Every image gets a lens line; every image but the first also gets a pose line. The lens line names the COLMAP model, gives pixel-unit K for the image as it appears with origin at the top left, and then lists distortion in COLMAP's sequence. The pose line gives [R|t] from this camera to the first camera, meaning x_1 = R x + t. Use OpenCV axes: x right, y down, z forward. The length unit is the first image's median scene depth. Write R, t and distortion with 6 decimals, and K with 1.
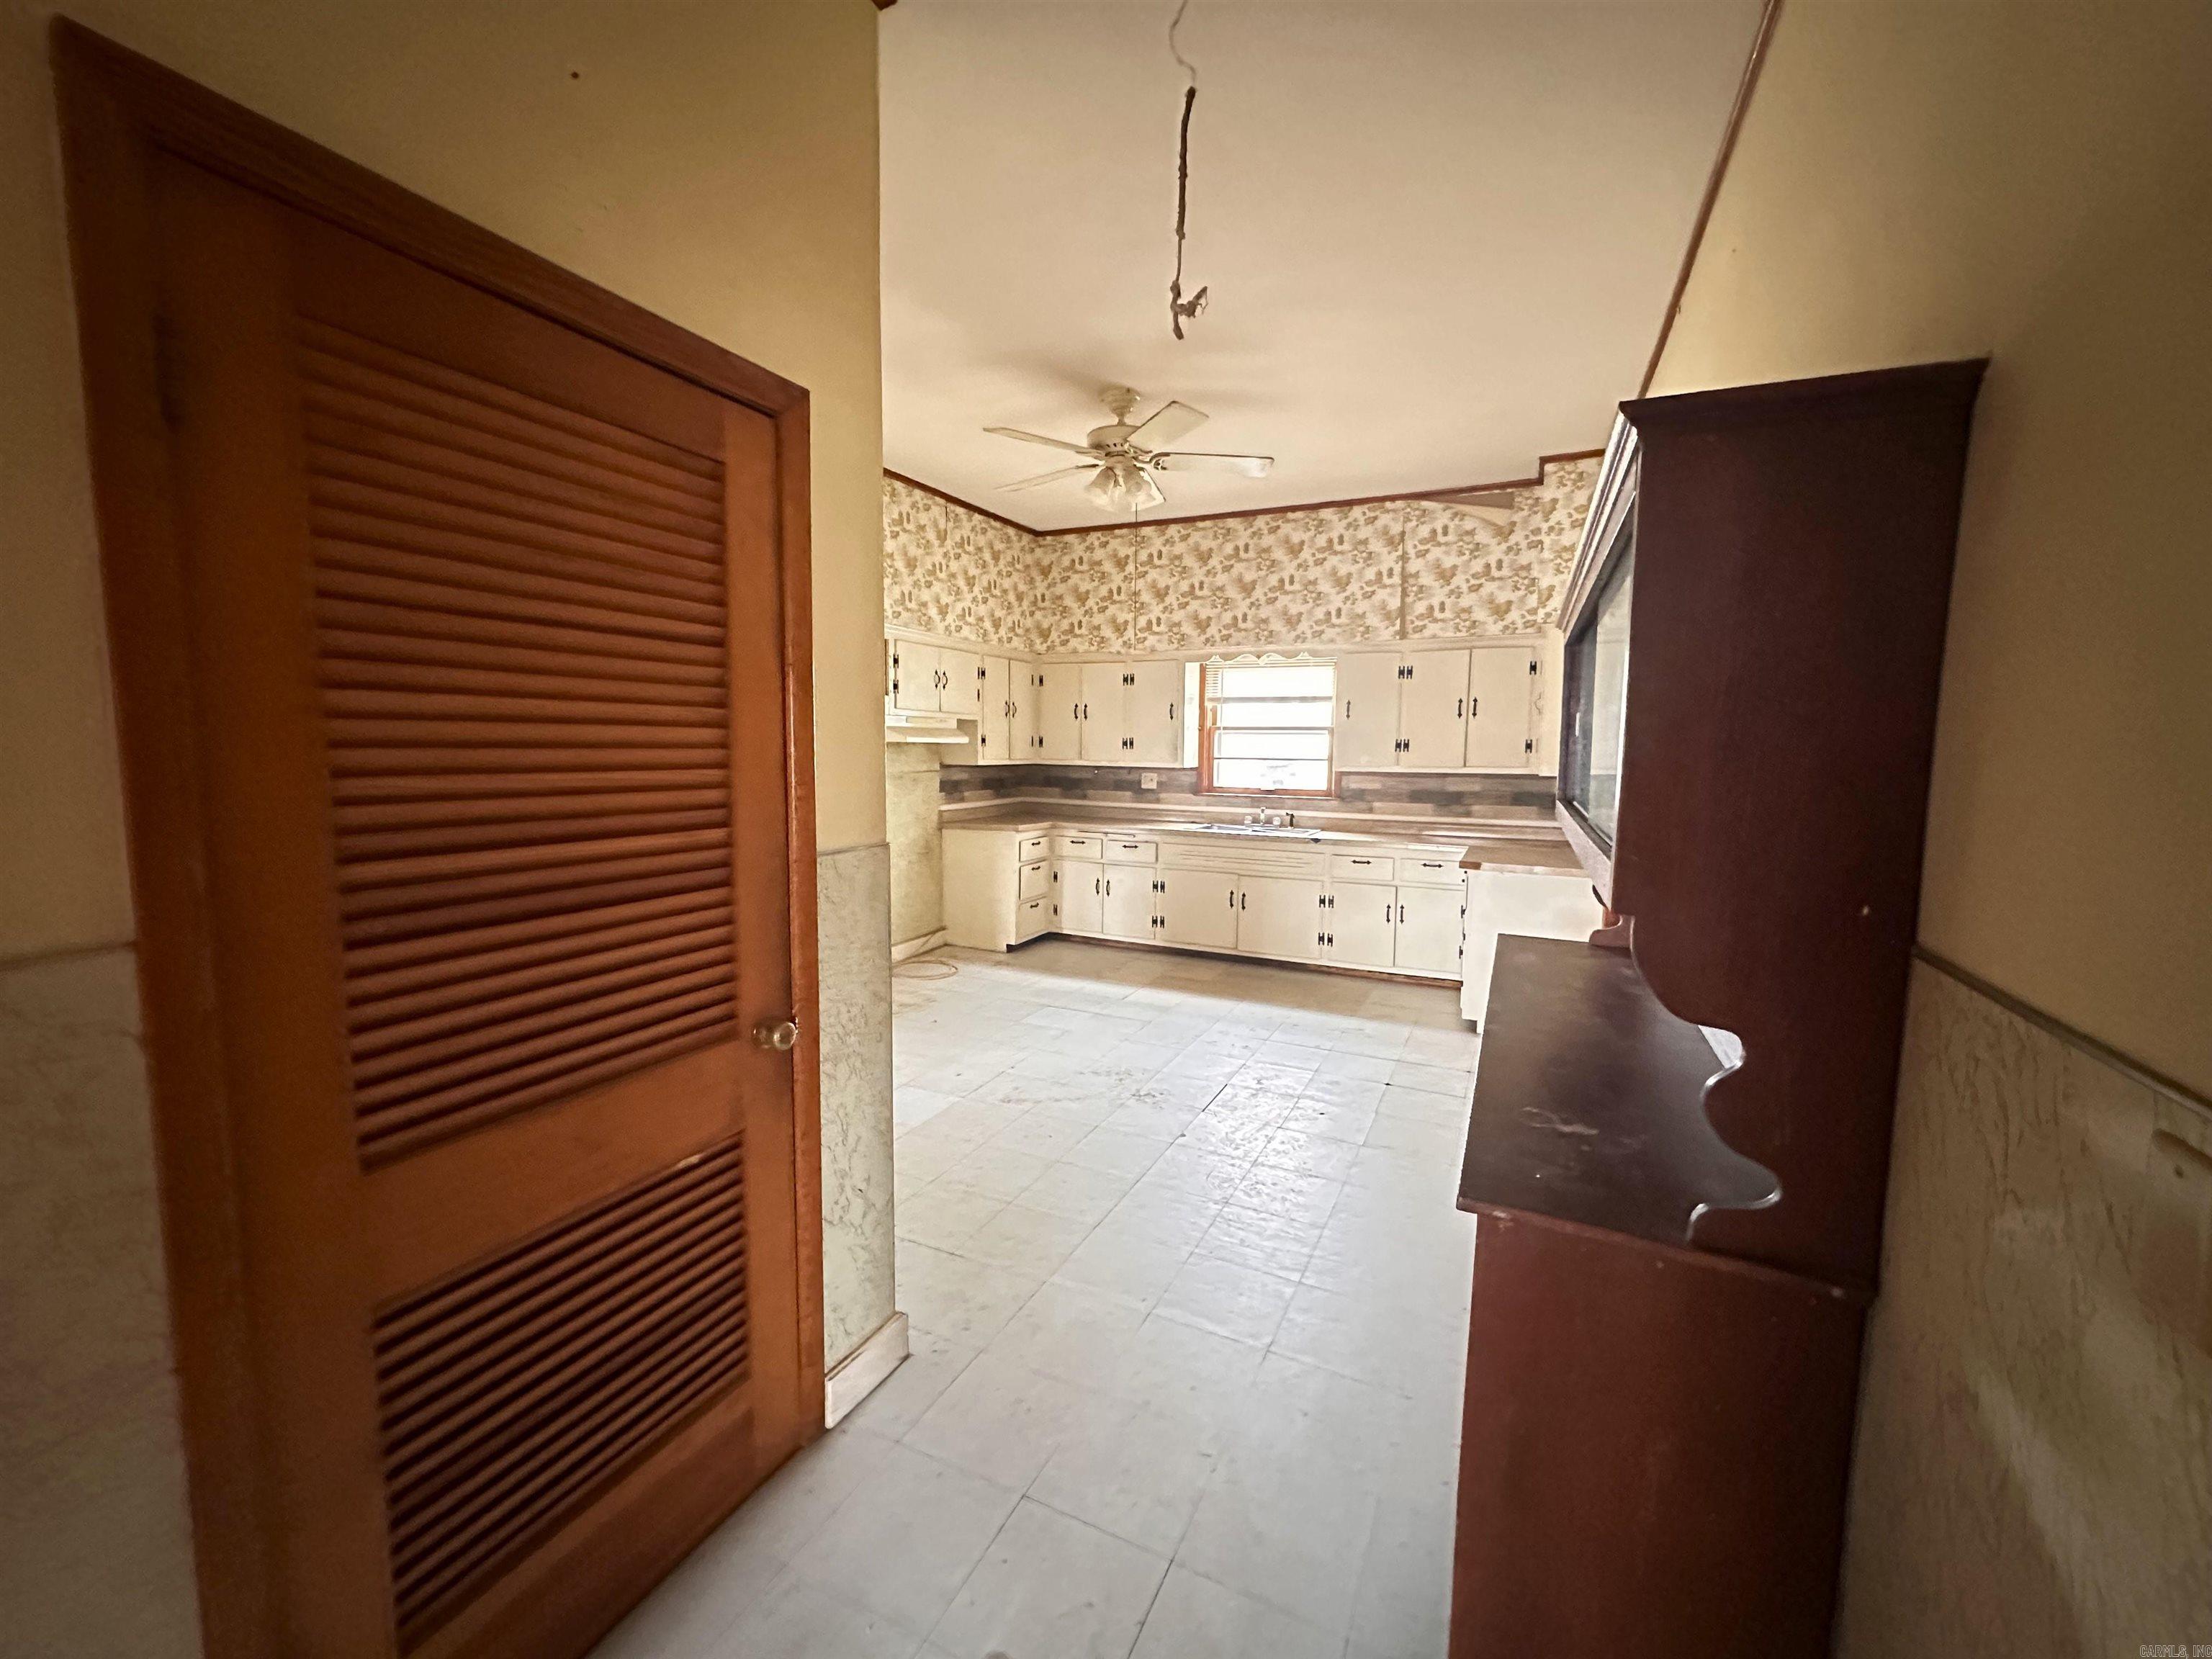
lens RADIAL K [[882.4, 0, 1101.7], [0, 882.4, 831.3], [0, 0, 1]] dist [-0.002509, 0.000796]
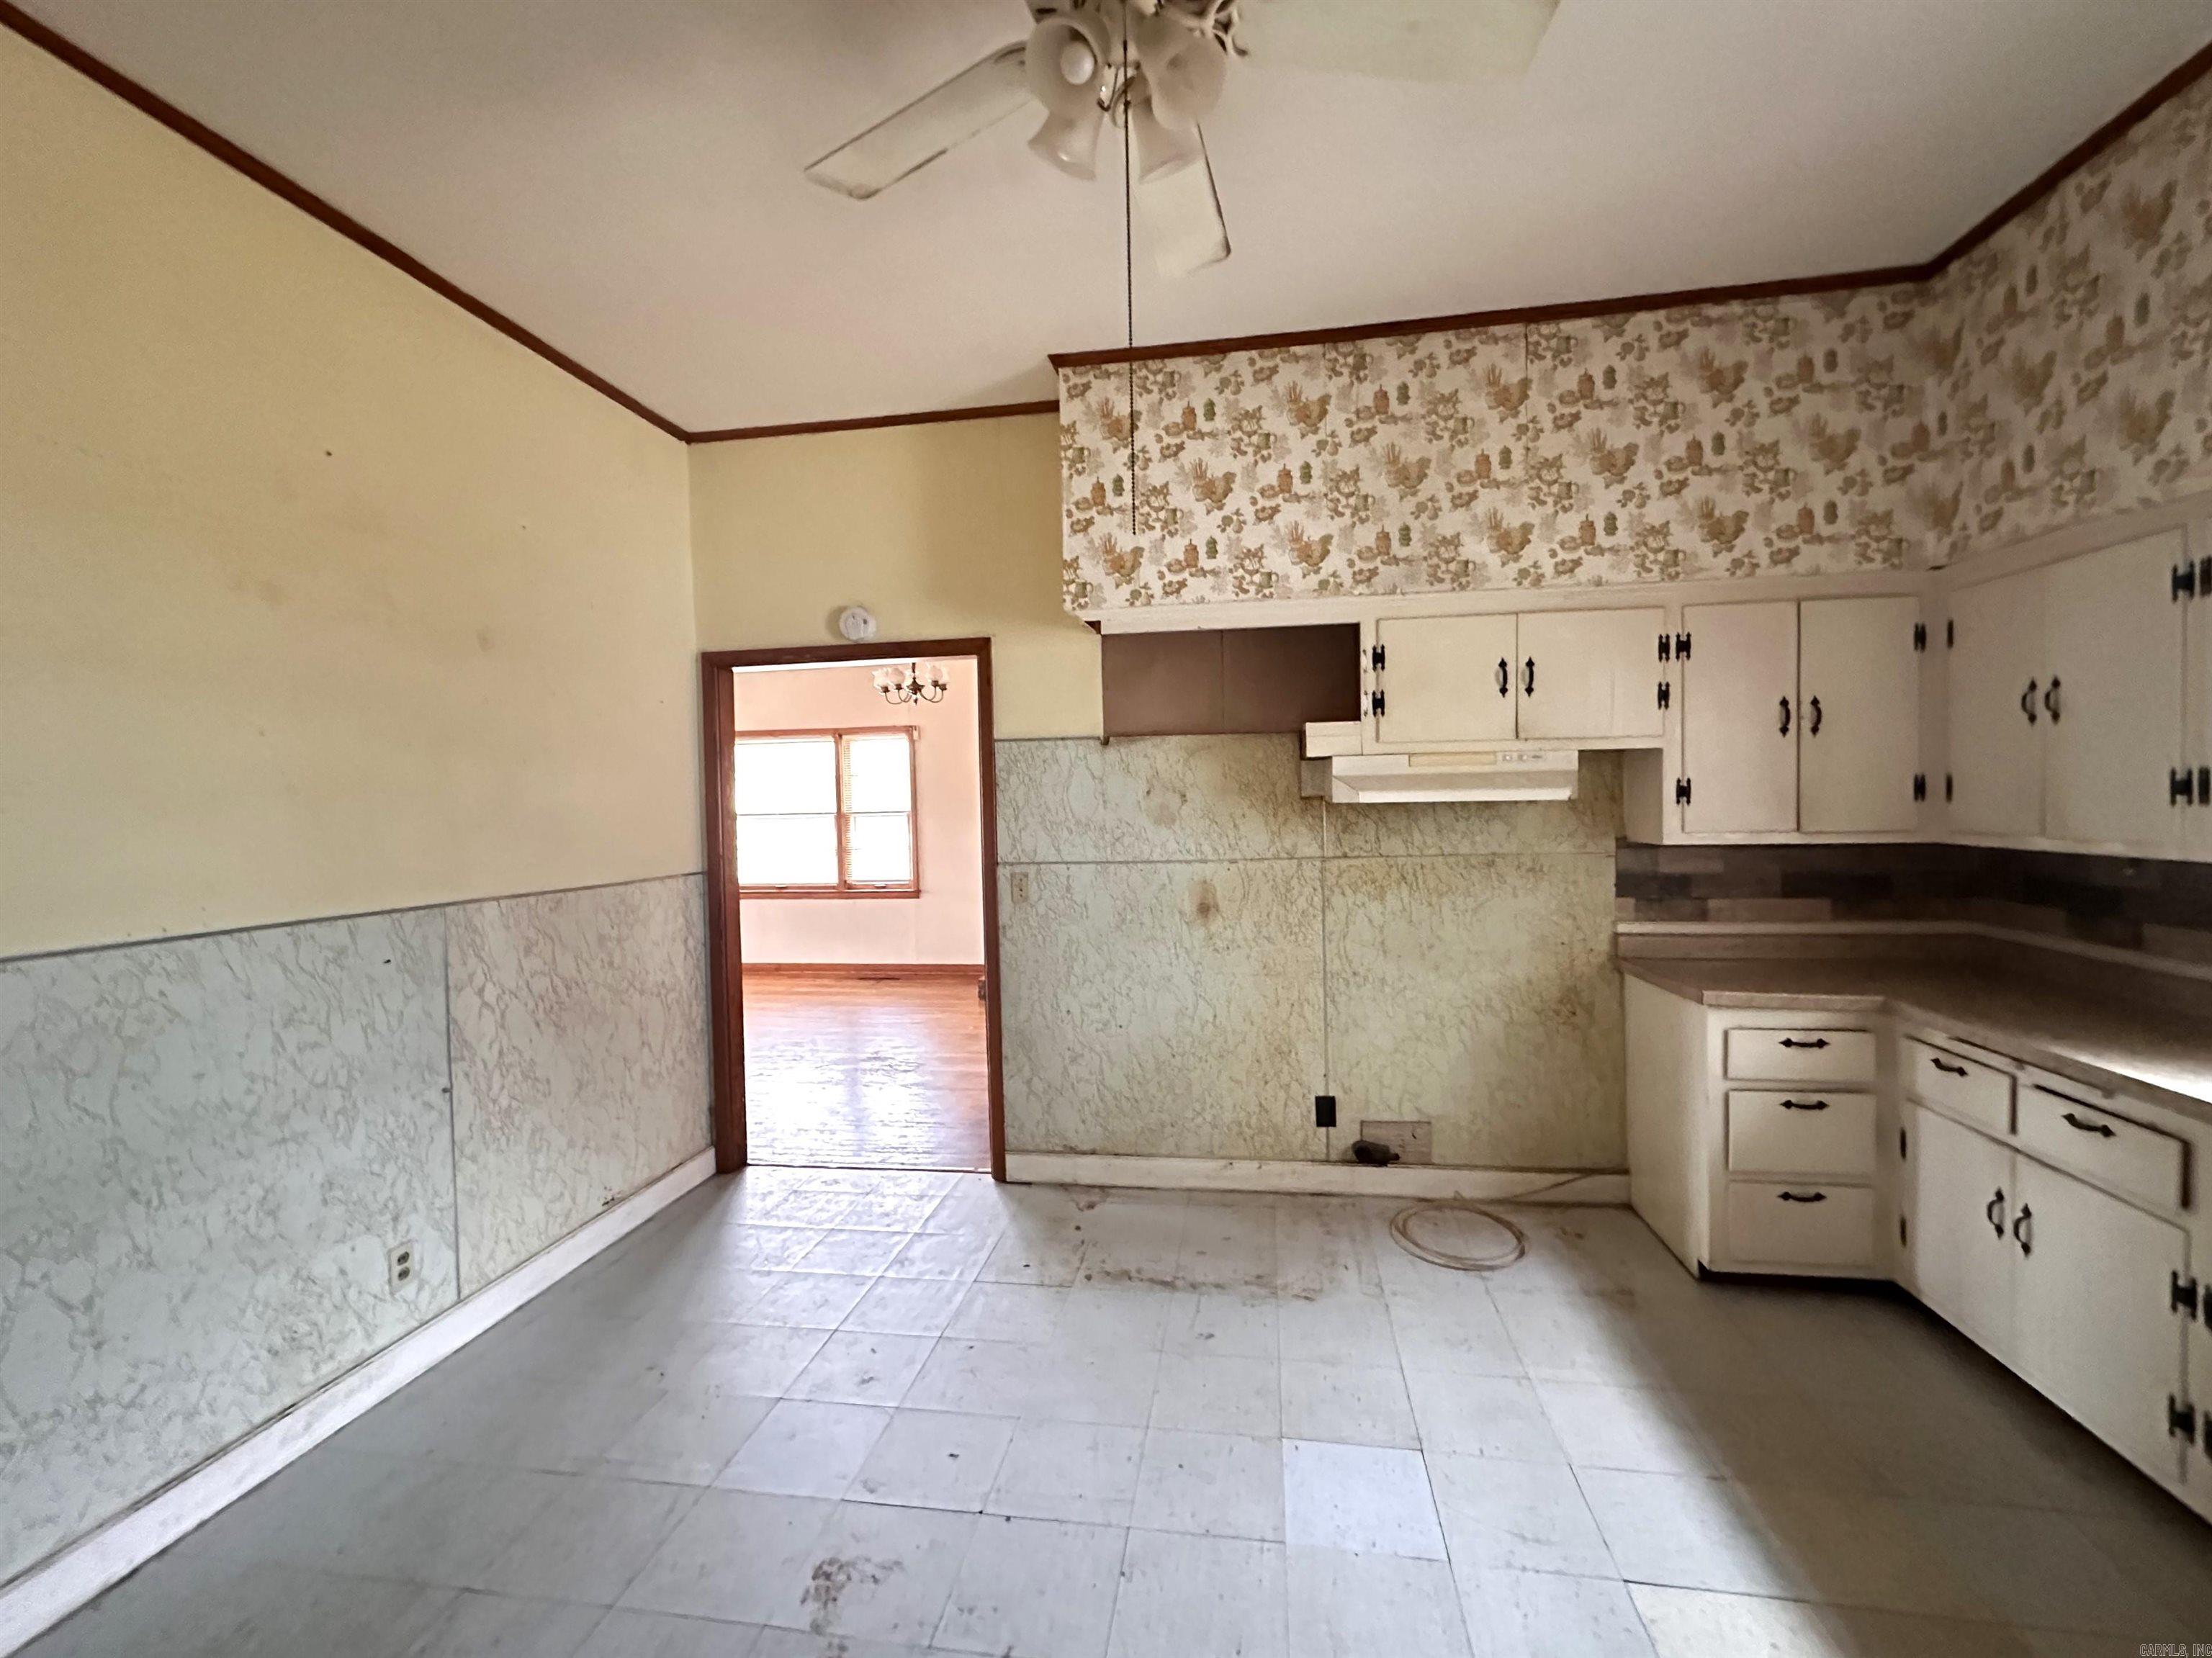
lens RADIAL K [[950.9, 0, 1104.4], [0, 950.9, 825.5], [0, 0, 1]] dist [-0.002994, 0.000467]
pose [[0.276855, 0.011325, -0.960845, 0.251241], [-0.072451, 0.997330, -0.009121, -0.058120], [0.958176, 0.072140, 0.276937, 0.567124]]
